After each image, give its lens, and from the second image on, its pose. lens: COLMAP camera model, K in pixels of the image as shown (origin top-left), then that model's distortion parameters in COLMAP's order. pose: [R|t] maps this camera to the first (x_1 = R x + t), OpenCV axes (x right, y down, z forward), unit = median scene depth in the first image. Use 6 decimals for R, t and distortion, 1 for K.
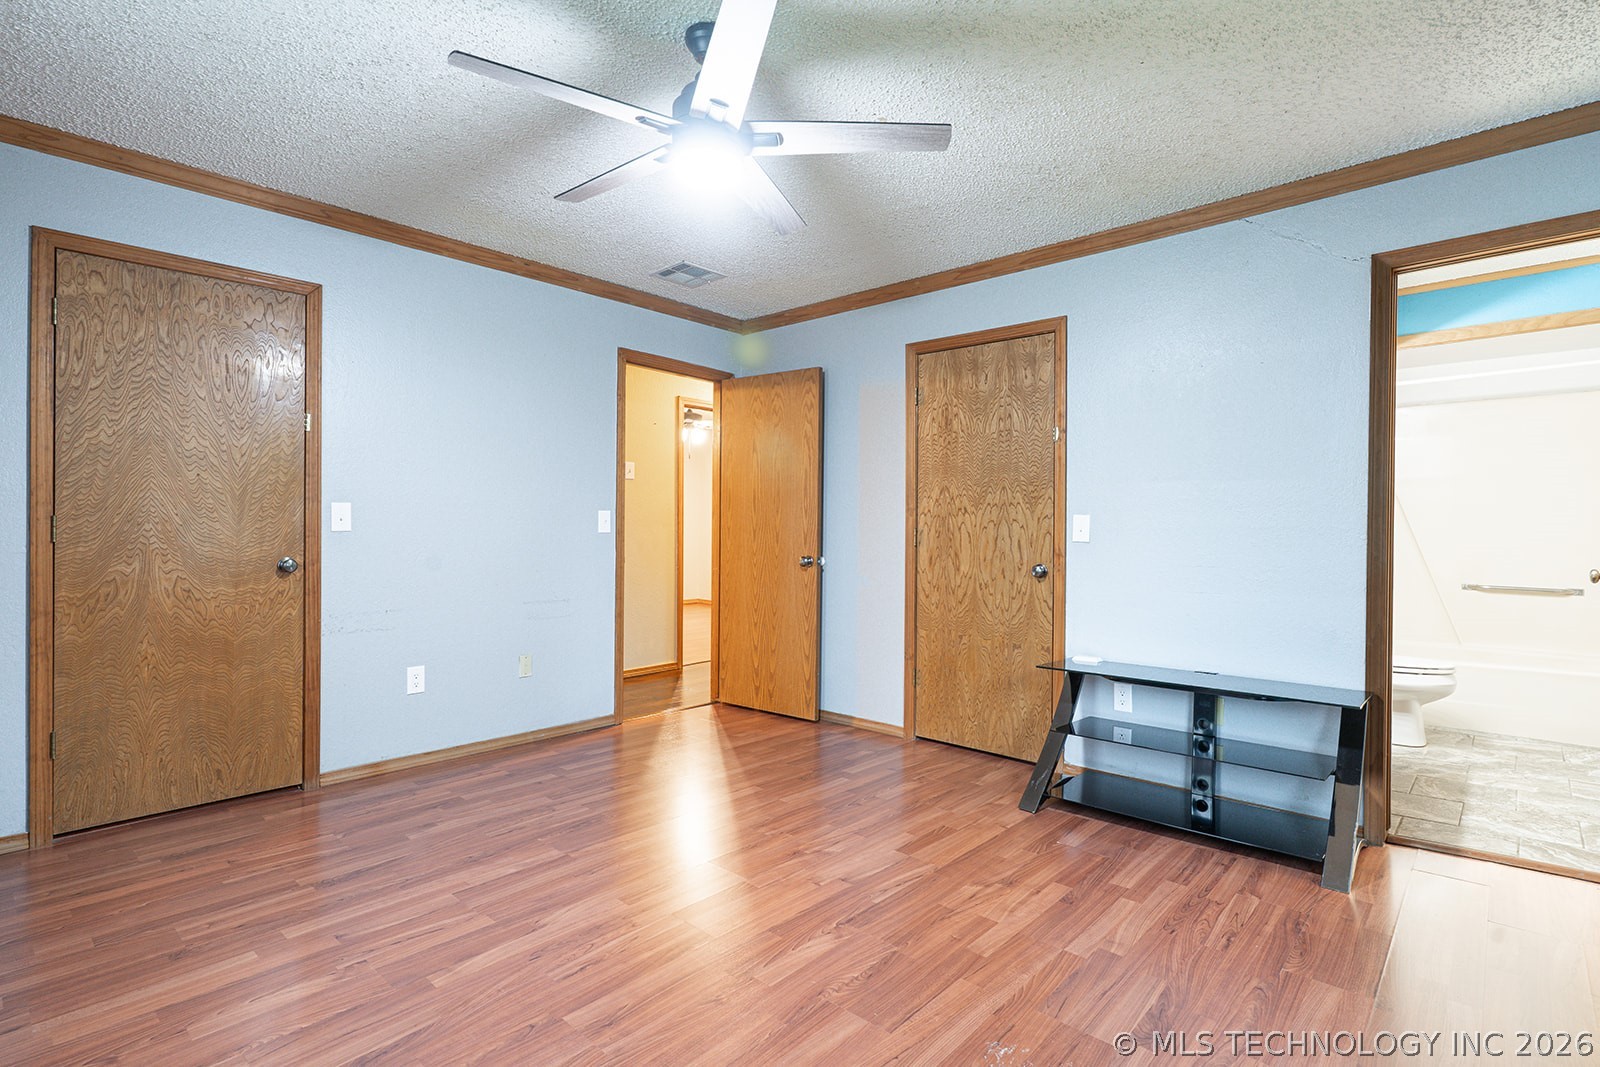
lens RADIAL K [[765.6, 0, 795.0], [0, 765.6, 526.5], [0, 0, 1]] dist [-0.001335, 0.000802]
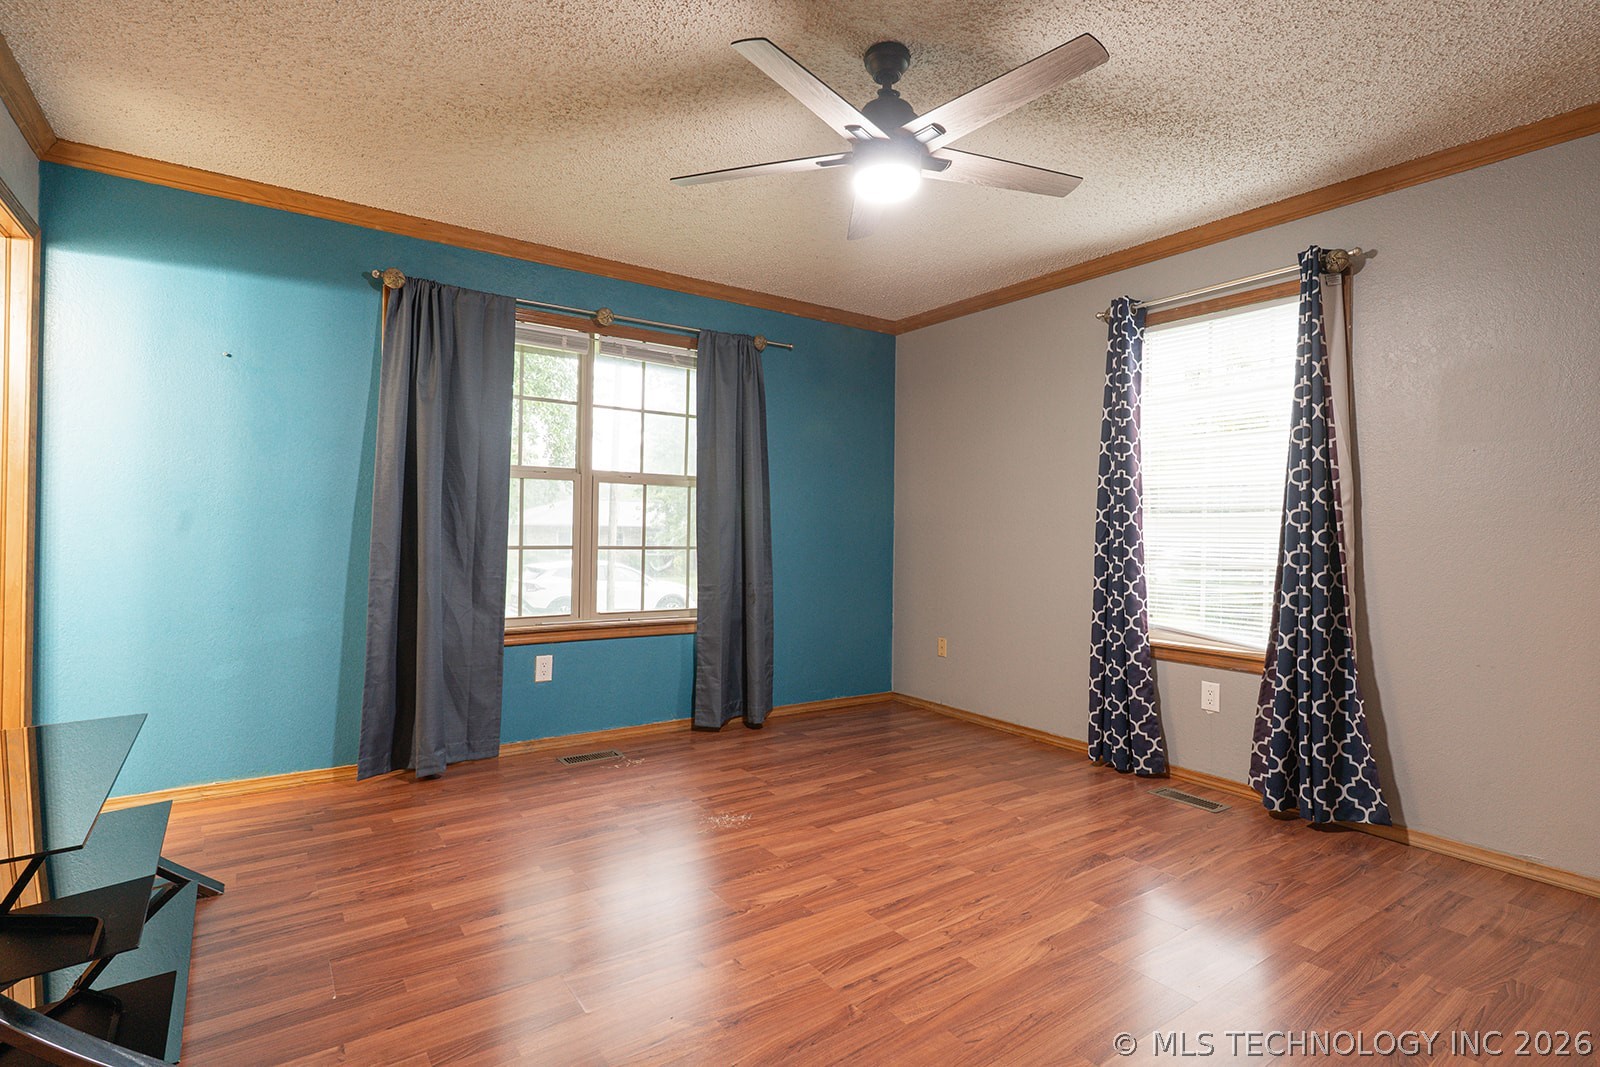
lens RADIAL K [[765.6, 0, 795.0], [0, 765.6, 526.5], [0, 0, 1]] dist [-0.001335, 0.000802]
pose [[-0.974768, -0.022750, 0.222057, -0.222594], [-0.022217, 0.999741, 0.004901, -0.002850], [-0.222111, -0.000156, -0.975021, 1.966375]]
